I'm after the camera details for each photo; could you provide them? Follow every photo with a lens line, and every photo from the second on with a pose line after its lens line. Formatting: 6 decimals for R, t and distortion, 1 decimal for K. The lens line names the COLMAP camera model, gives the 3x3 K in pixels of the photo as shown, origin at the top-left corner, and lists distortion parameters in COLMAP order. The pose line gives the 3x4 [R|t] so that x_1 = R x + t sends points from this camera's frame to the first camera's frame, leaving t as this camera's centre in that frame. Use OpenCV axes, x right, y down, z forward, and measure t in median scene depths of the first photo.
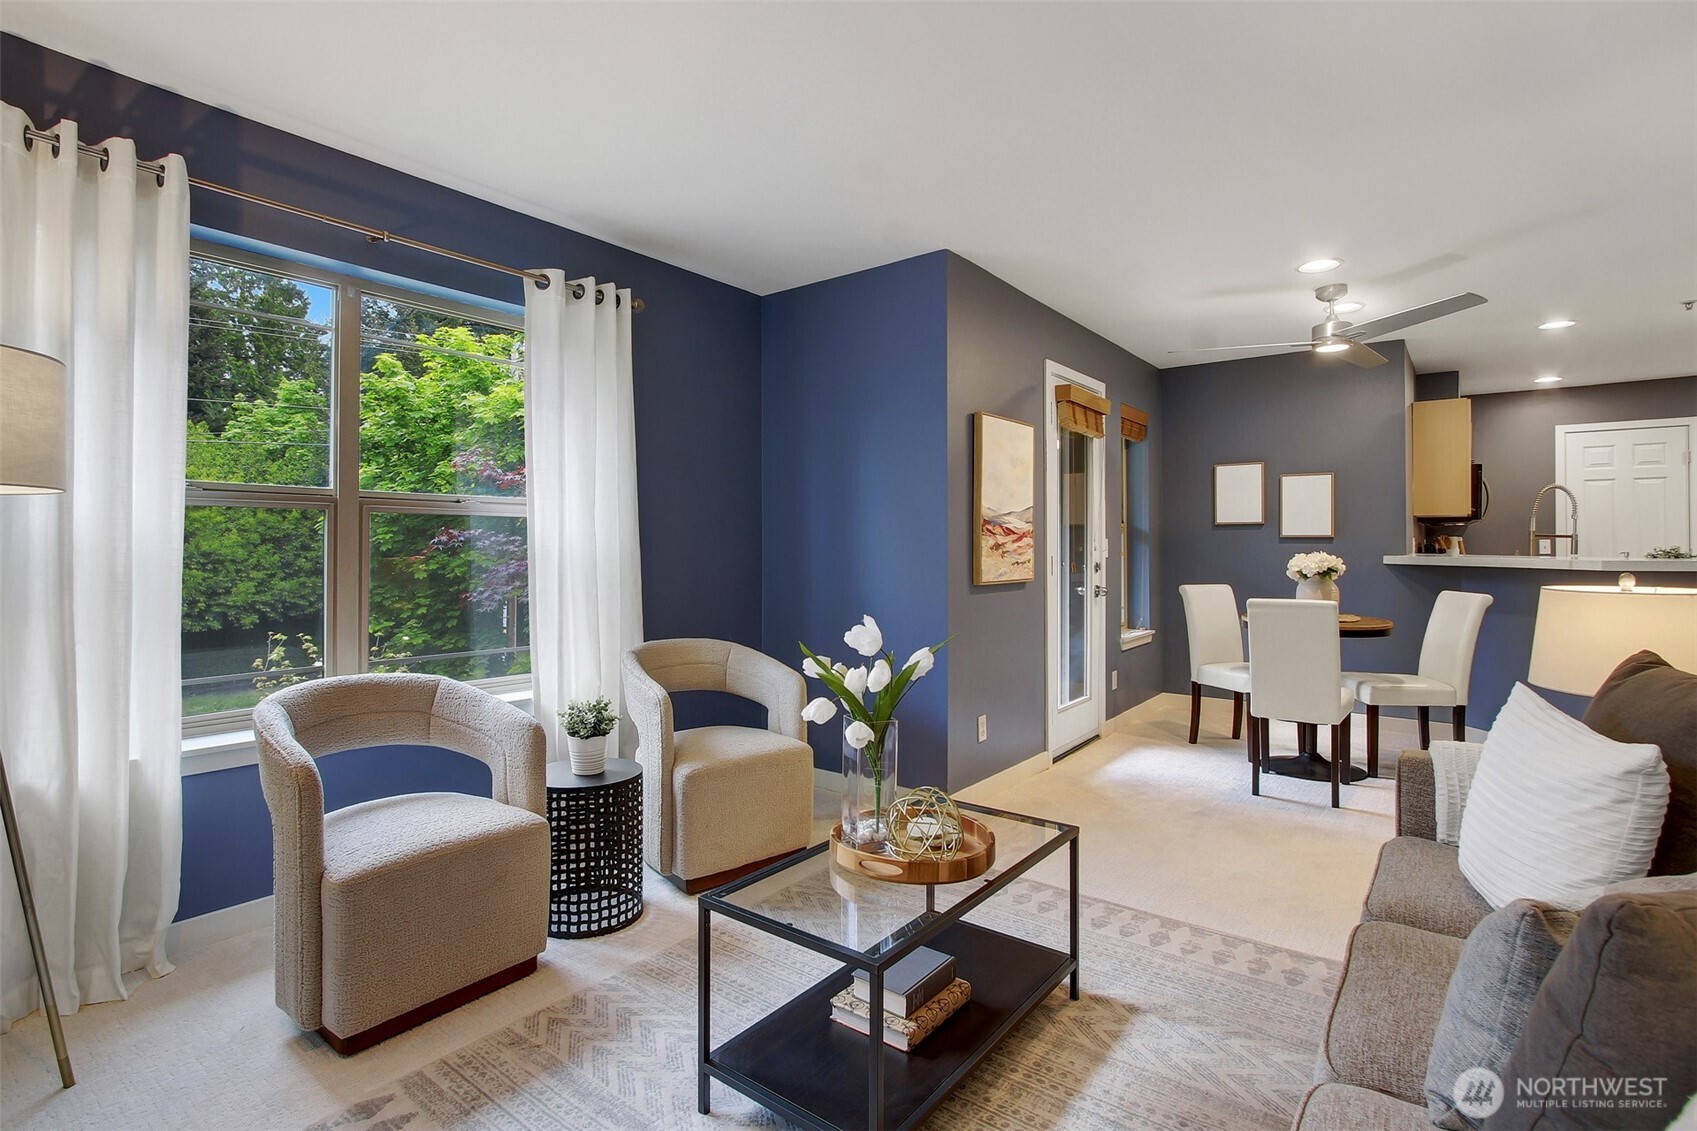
lens RADIAL K [[831.3, 0, 872.2], [0, 831.3, 532.6], [0, 0, 1]] dist [-0.020471, 0.001611]
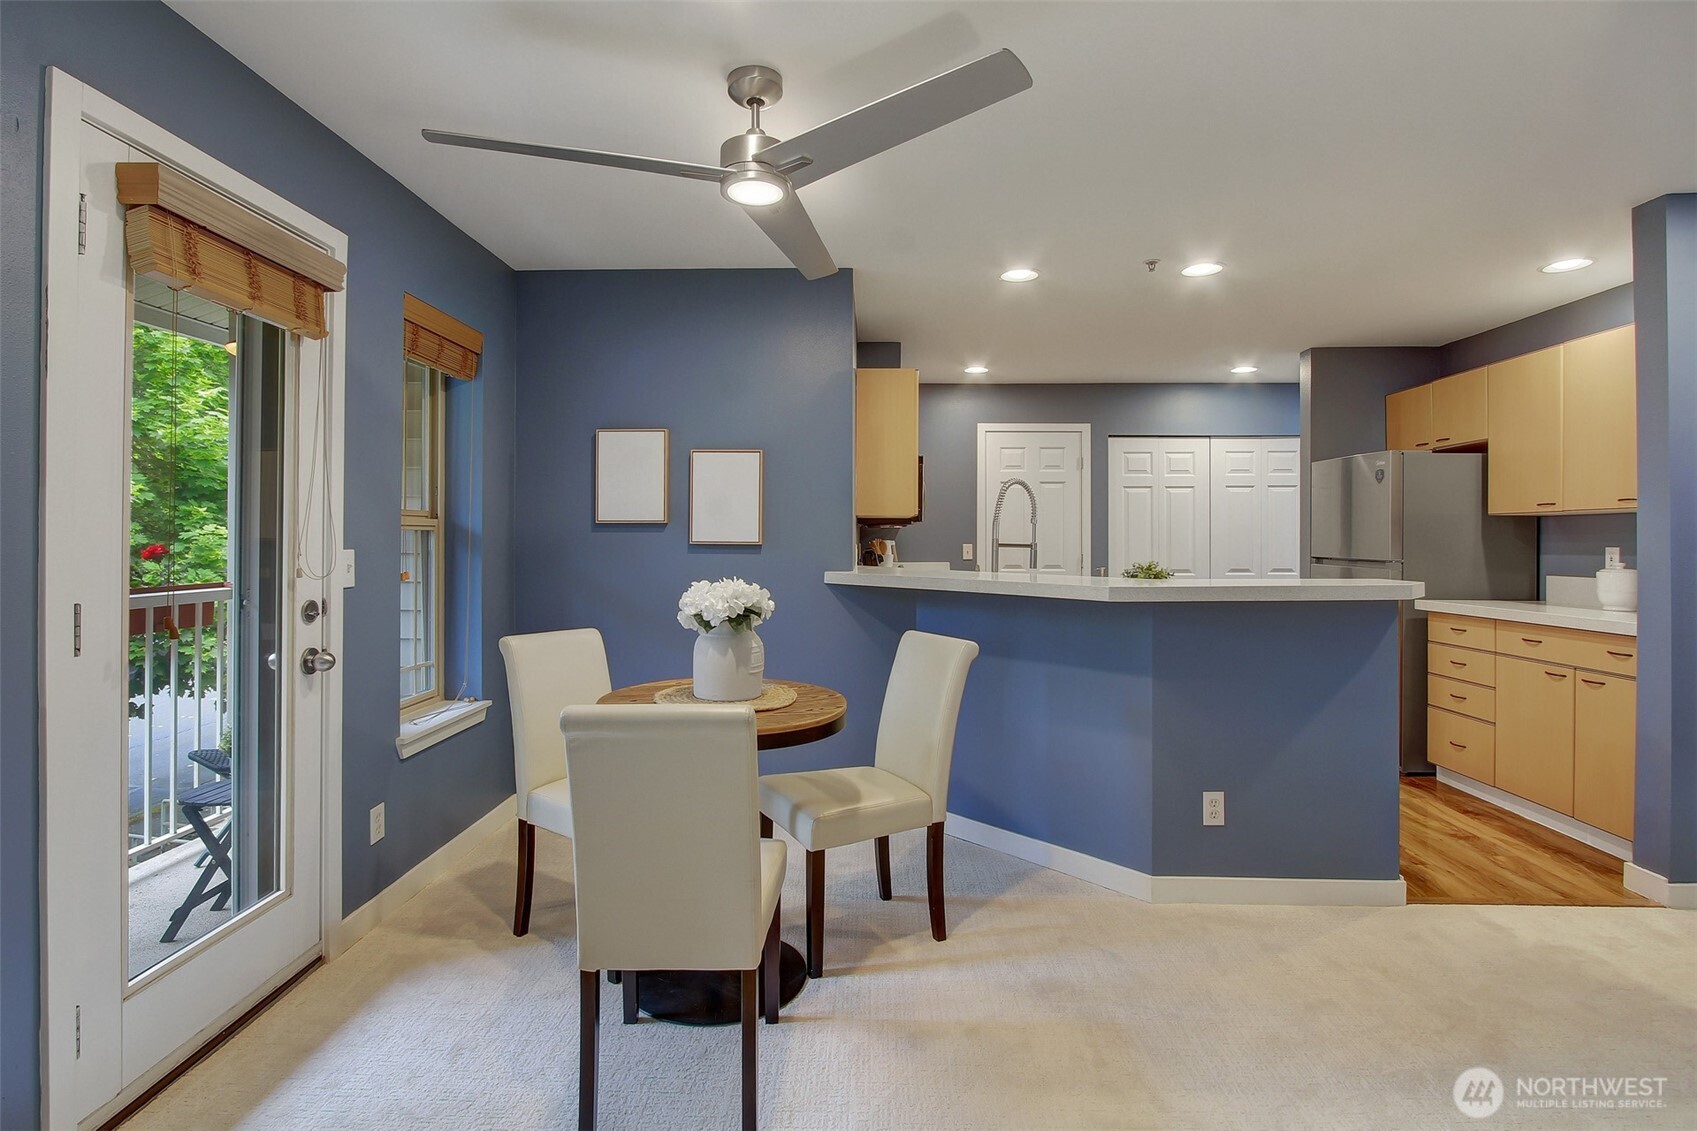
lens RADIAL K [[831.3, 0, 841.9], [0, 831.3, 542.4], [0, 0, 1]] dist [-0.020471, 0.001611]
pose [[0.828377, 0.001651, 0.560169, 0.259409], [-0.011017, 0.999850, 0.013344, -0.007210], [-0.560063, -0.017225, 0.828271, 0.446181]]
